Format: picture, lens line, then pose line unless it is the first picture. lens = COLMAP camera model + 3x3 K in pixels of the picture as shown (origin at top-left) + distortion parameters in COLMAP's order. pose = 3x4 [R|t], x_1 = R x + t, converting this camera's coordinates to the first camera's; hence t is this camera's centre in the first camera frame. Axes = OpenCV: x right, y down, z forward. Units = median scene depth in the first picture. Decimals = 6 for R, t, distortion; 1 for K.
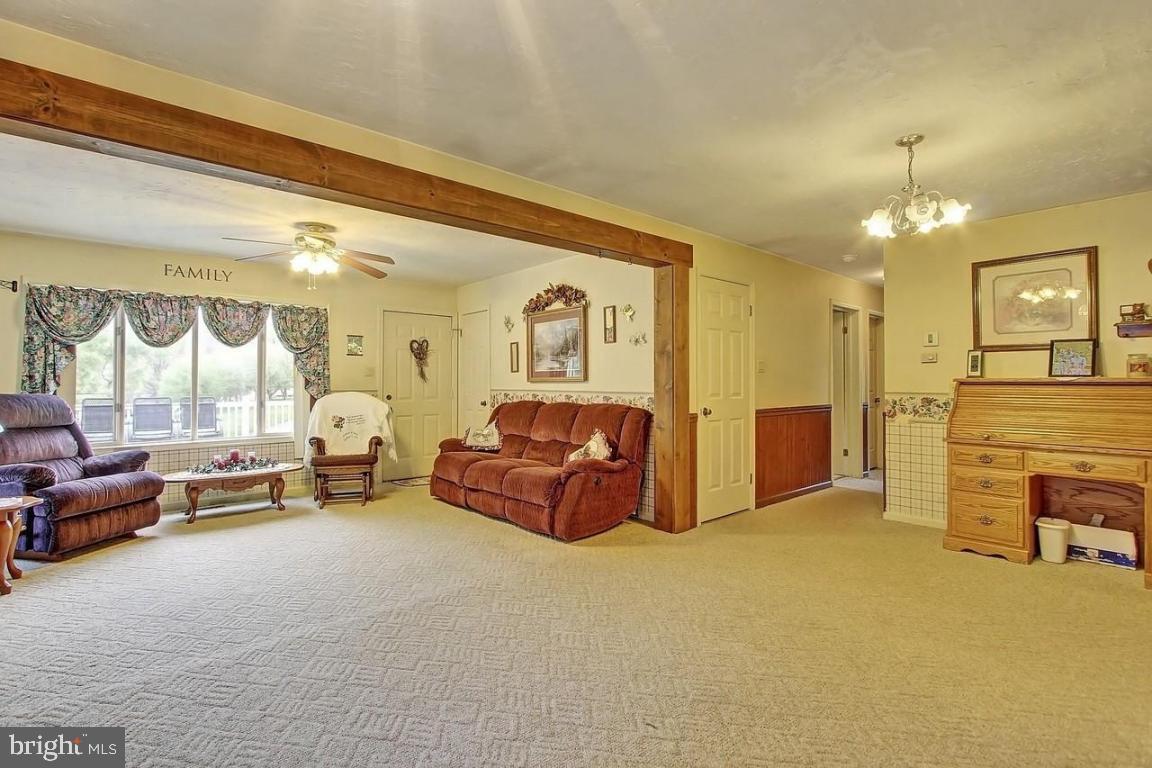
lens RADIAL K [[541.2, 0, 564.6], [0, 541.2, 377.2], [0, 0, 1]] dist [-0.014745, 0.001184]
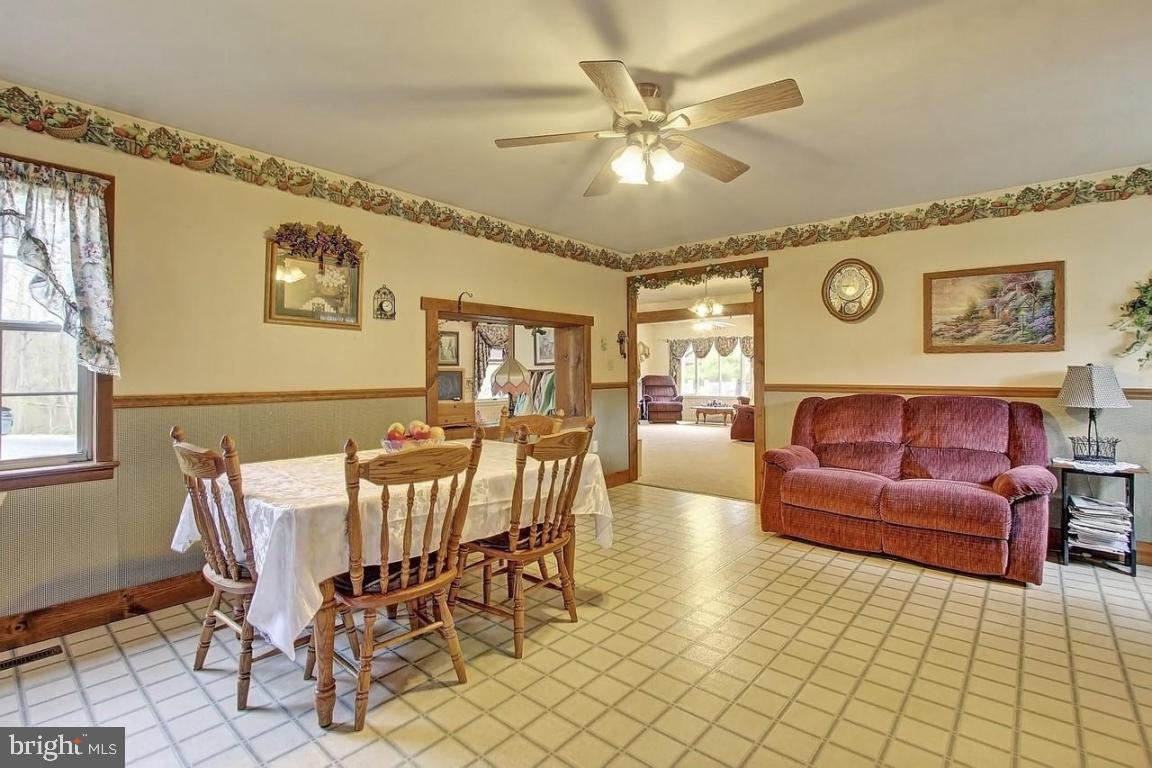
lens RADIAL K [[541.2, 0, 560.1], [0, 541.2, 365.4], [0, 0, 1]] dist [-0.014745, 0.001184]
pose [[0.113656, -0.011782, -0.993450, 1.893674], [0.012906, 0.999863, -0.010381, -0.003968], [0.993436, -0.011642, 0.113792, 0.006160]]
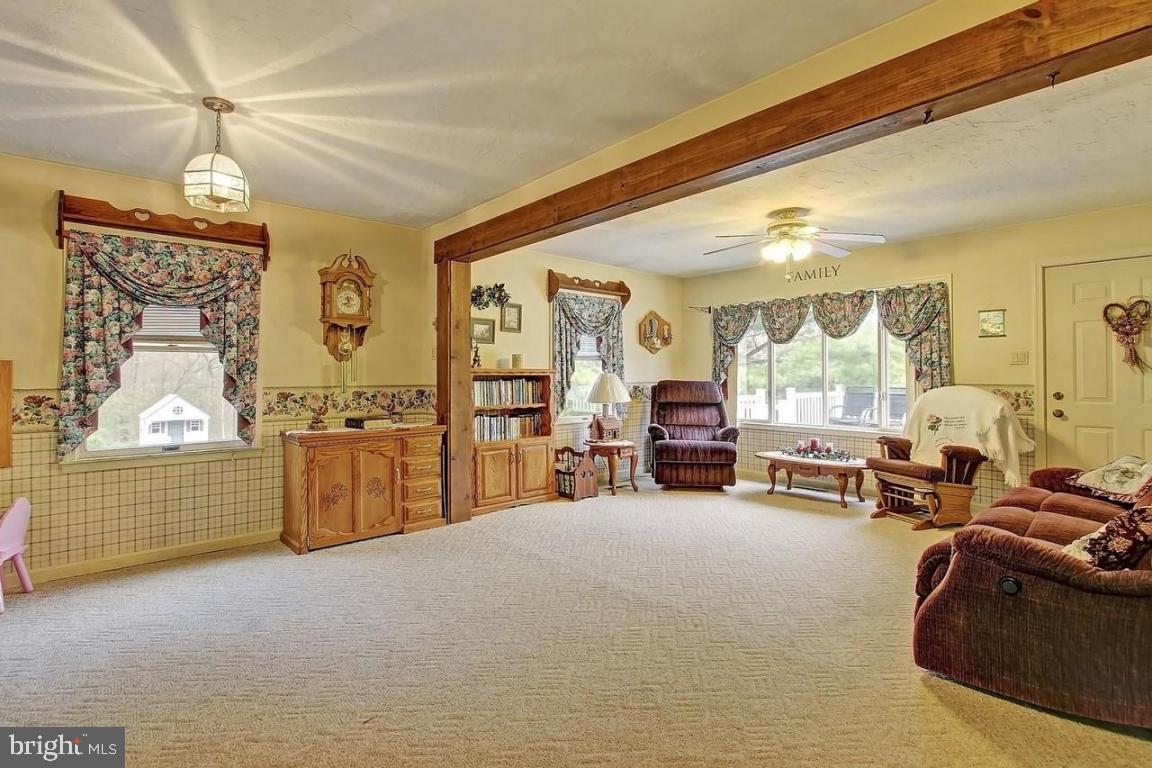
lens RADIAL K [[541.2, 0, 567.5], [0, 541.2, 371.8], [0, 0, 1]] dist [-0.014745, 0.001184]
pose [[-0.005377, -0.002883, -0.999981, 0.464329], [0.011405, 0.999931, -0.002945, 0.004165], [0.999921, -0.011421, -0.005344, 0.555371]]
